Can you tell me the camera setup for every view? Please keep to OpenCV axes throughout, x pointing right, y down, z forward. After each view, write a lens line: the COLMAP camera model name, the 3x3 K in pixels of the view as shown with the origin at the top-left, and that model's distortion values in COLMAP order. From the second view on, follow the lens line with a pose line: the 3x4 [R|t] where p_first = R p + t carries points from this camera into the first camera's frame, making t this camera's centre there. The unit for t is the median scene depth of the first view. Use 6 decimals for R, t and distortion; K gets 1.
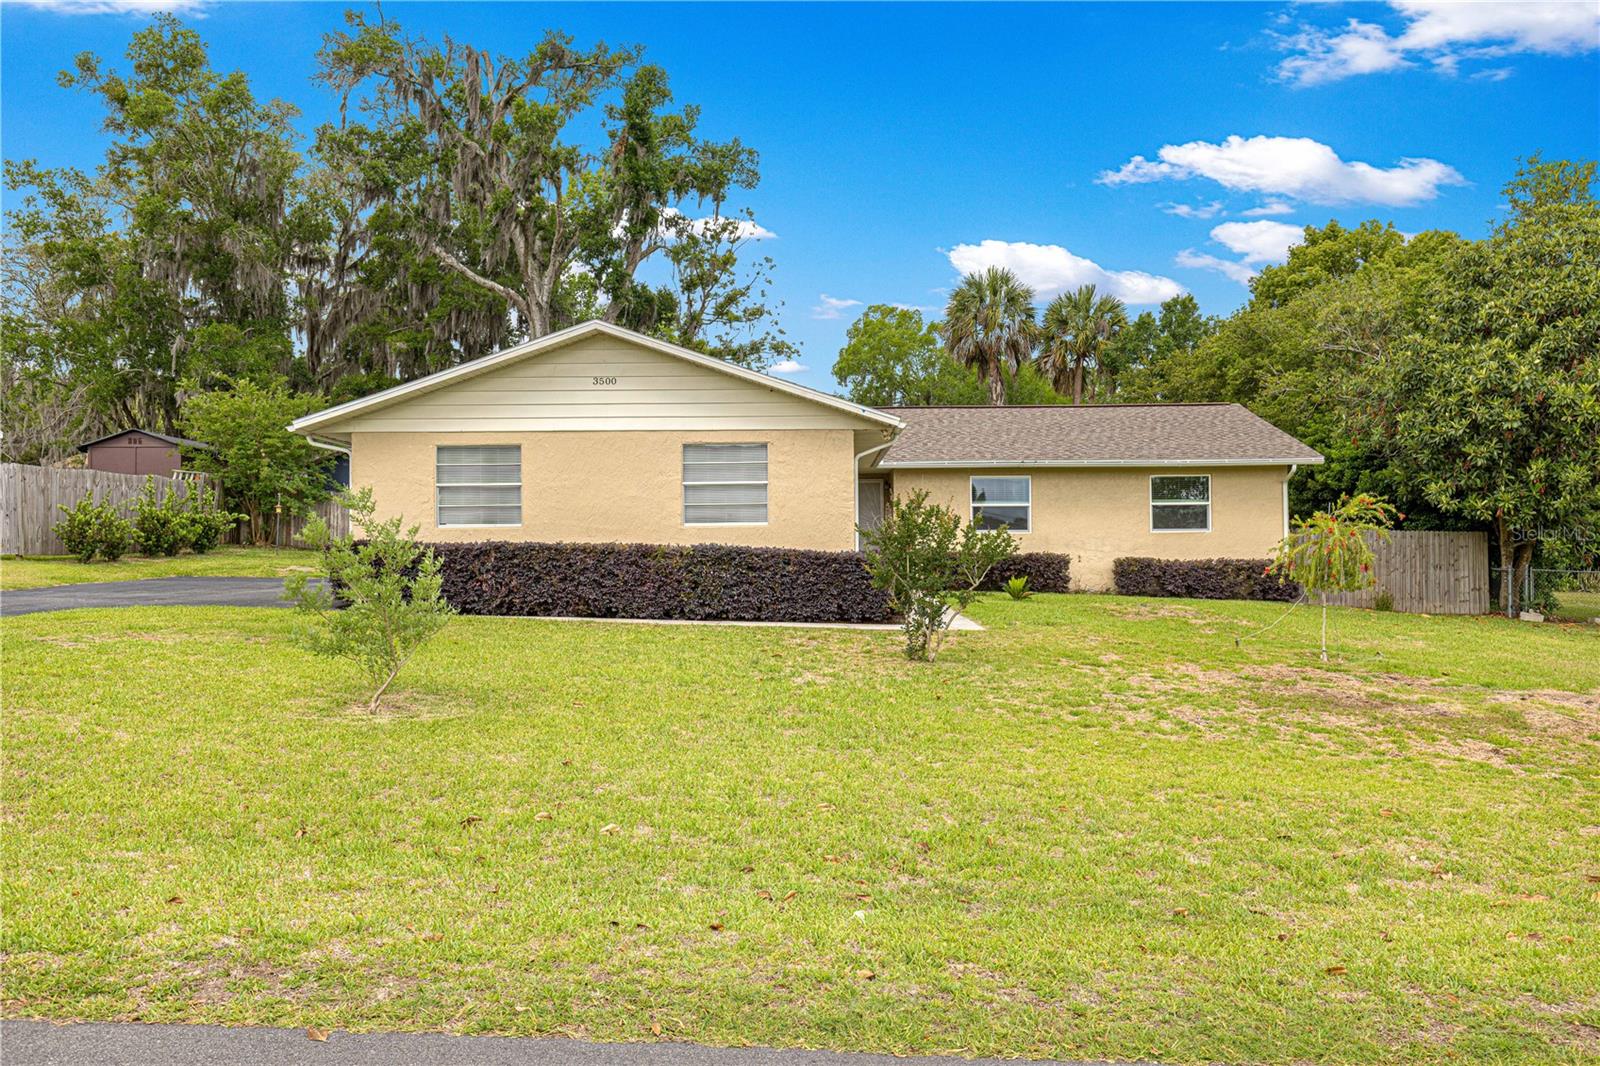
lens RADIAL K [[1240.0, 0, 800.0], [0, 1240.0, 533.0], [0, 0, 1]] dist [0.004746, -0.002660]
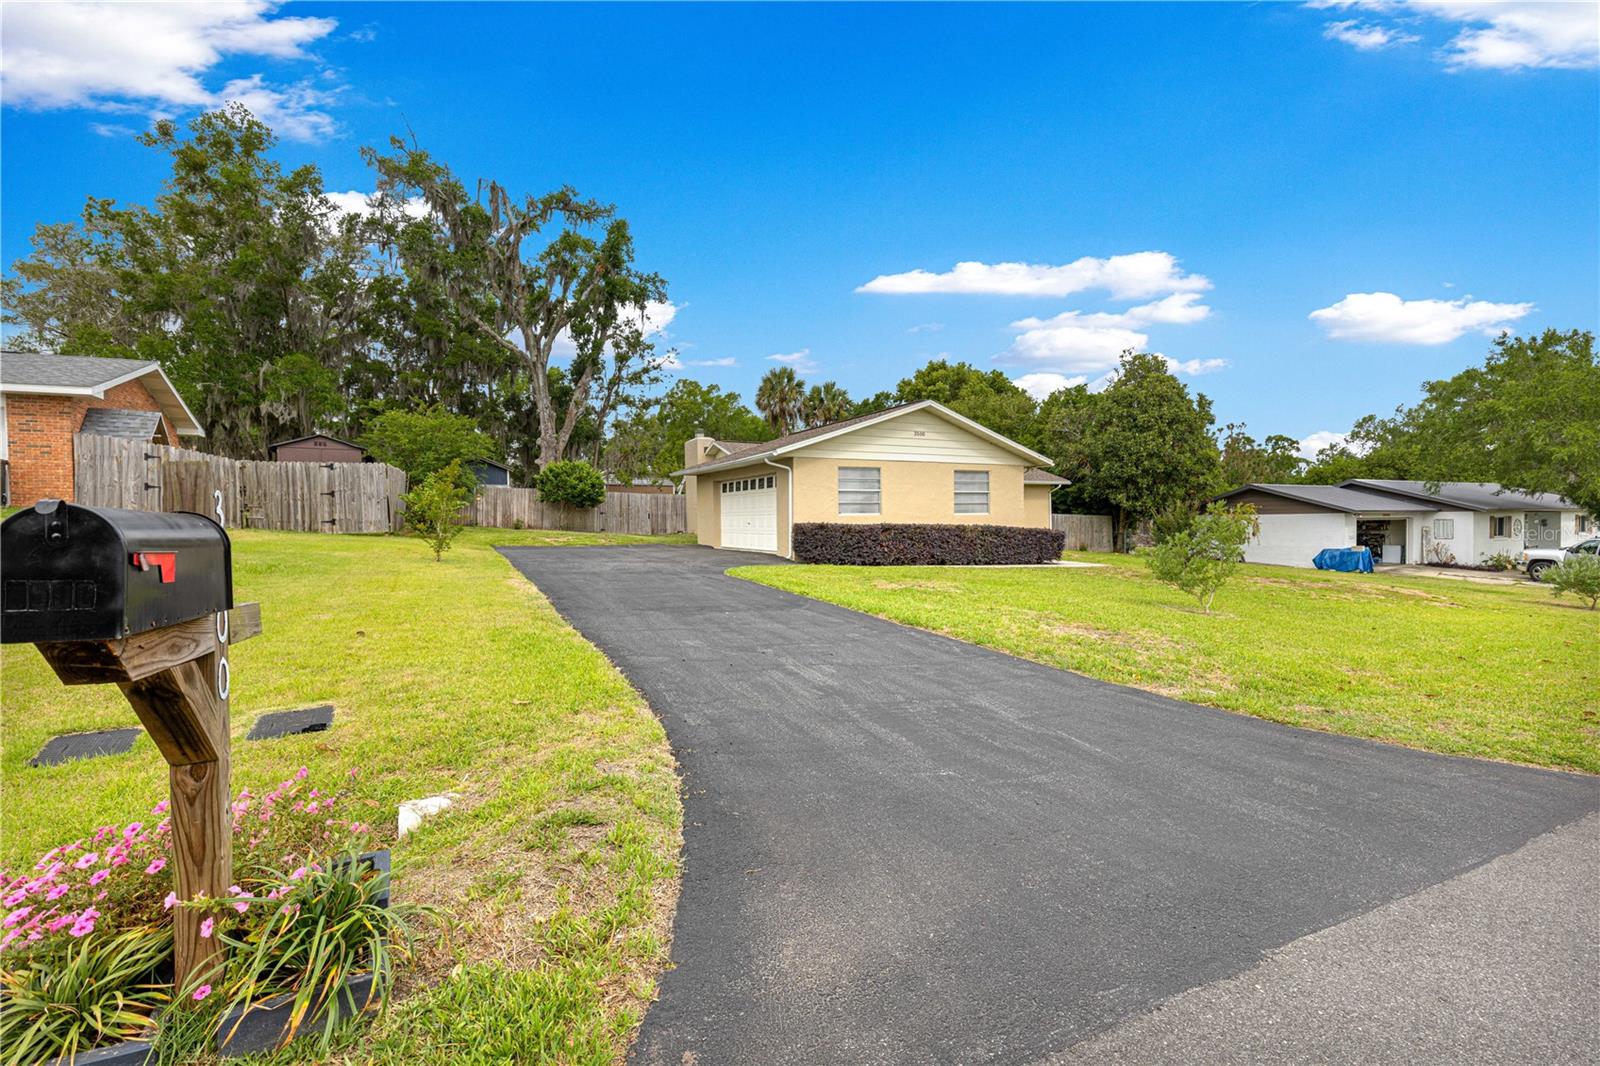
lens RADIAL K [[730.3, 0, 807.4], [0, 730.3, 524.6], [0, 0, 1]] dist [0.009451, 0.000052]
pose [[0.889440, -0.001771, 0.457049, -0.546646], [-0.005316, 0.999885, 0.014220, -0.003540], [-0.457021, -0.015078, 0.889328, 0.092829]]
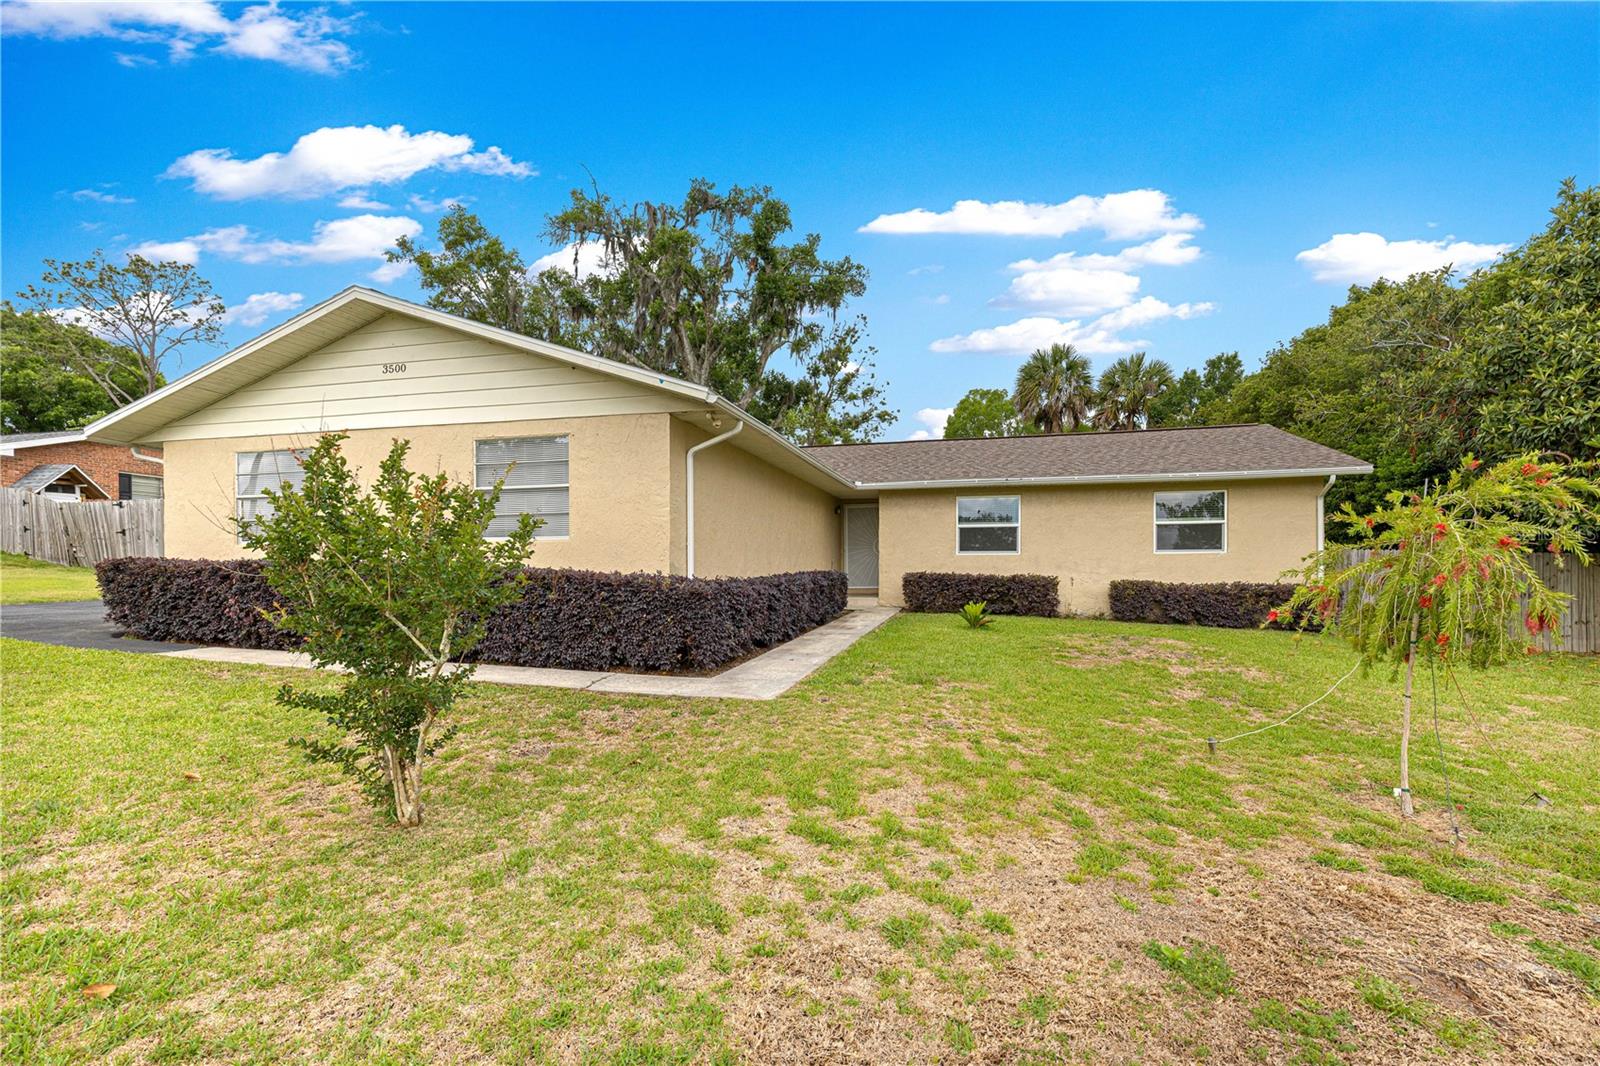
lens RADIAL K [[727.5, 0, 802.5], [0, 727.5, 575.5], [0, 0, 1]] dist [0.004836, 0.000136]
pose [[0.970057, 0.006441, -0.242791, 0.161163], [-0.001184, 0.999762, 0.021793, 0.004536], [0.242874, -0.020853, 0.969834, 0.409392]]
